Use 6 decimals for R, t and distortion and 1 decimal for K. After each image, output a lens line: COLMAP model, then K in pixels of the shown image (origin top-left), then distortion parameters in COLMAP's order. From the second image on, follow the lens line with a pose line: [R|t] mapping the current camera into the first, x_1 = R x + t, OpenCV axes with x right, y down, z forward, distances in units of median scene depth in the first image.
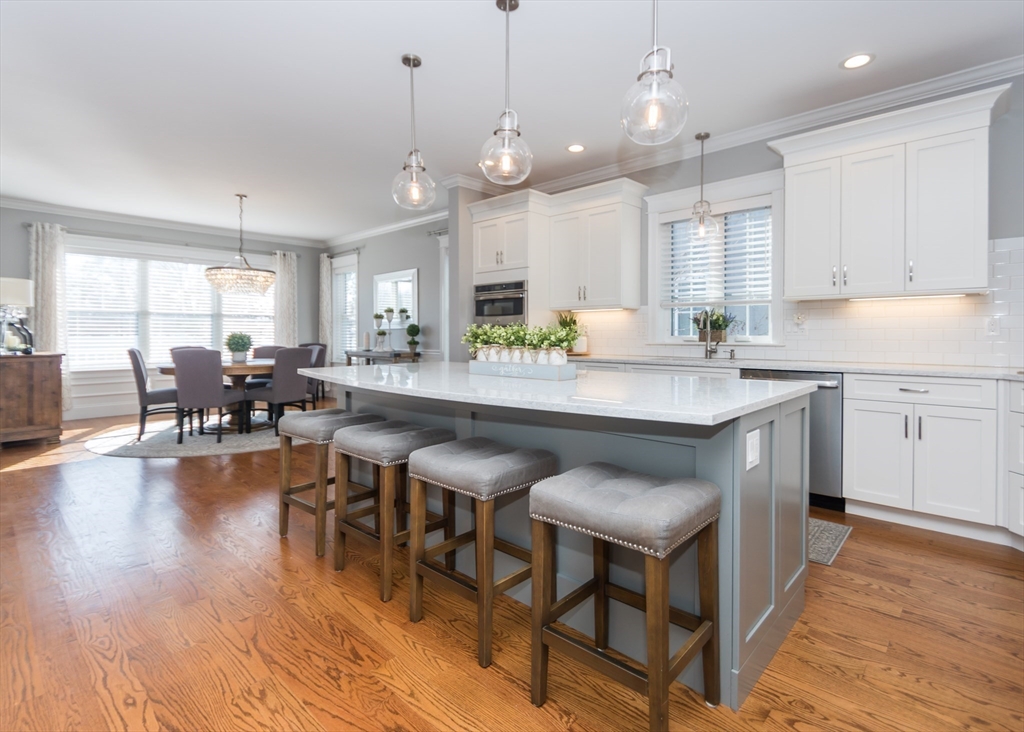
lens RADIAL K [[498.4, 0, 579.4], [0, 498.4, 337.6], [0, 0, 1]] dist [0.001203, -0.001989]
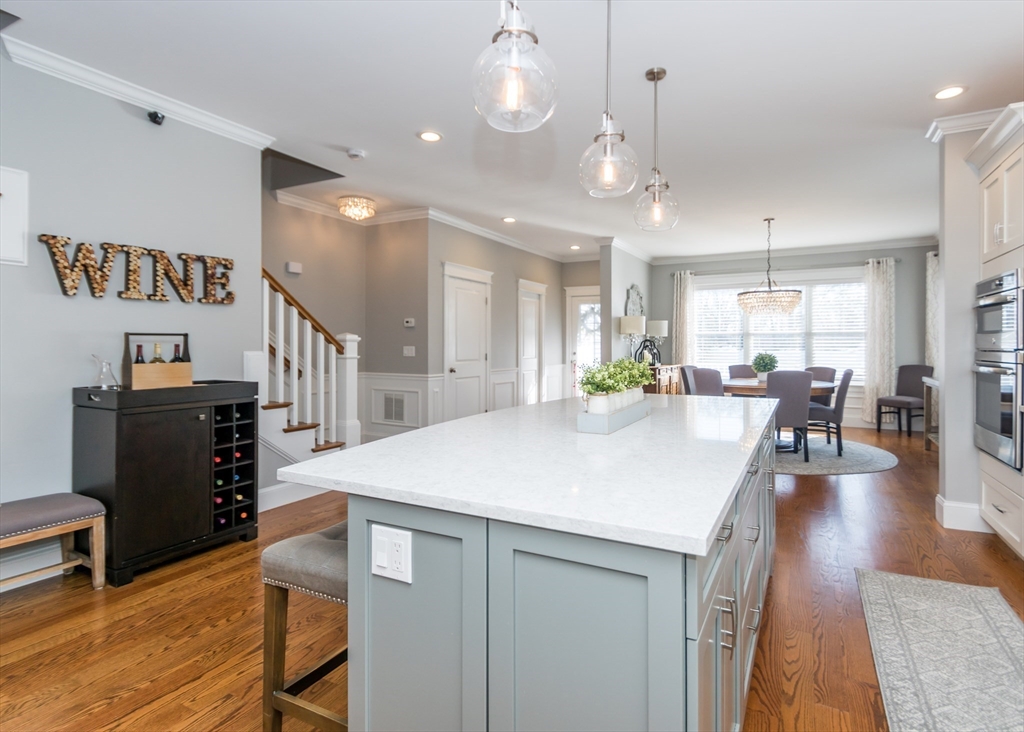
lens RADIAL K [[549.8, 0, 521.4], [0, 549.8, 347.5], [0, 0, 1]] dist [0.001520, 0.000286]
pose [[0.195300, 0.001338, -0.980743, 0.235003], [-0.007032, 0.999975, -0.000036, -0.012398], [0.980718, 0.006904, 0.195304, 0.200626]]
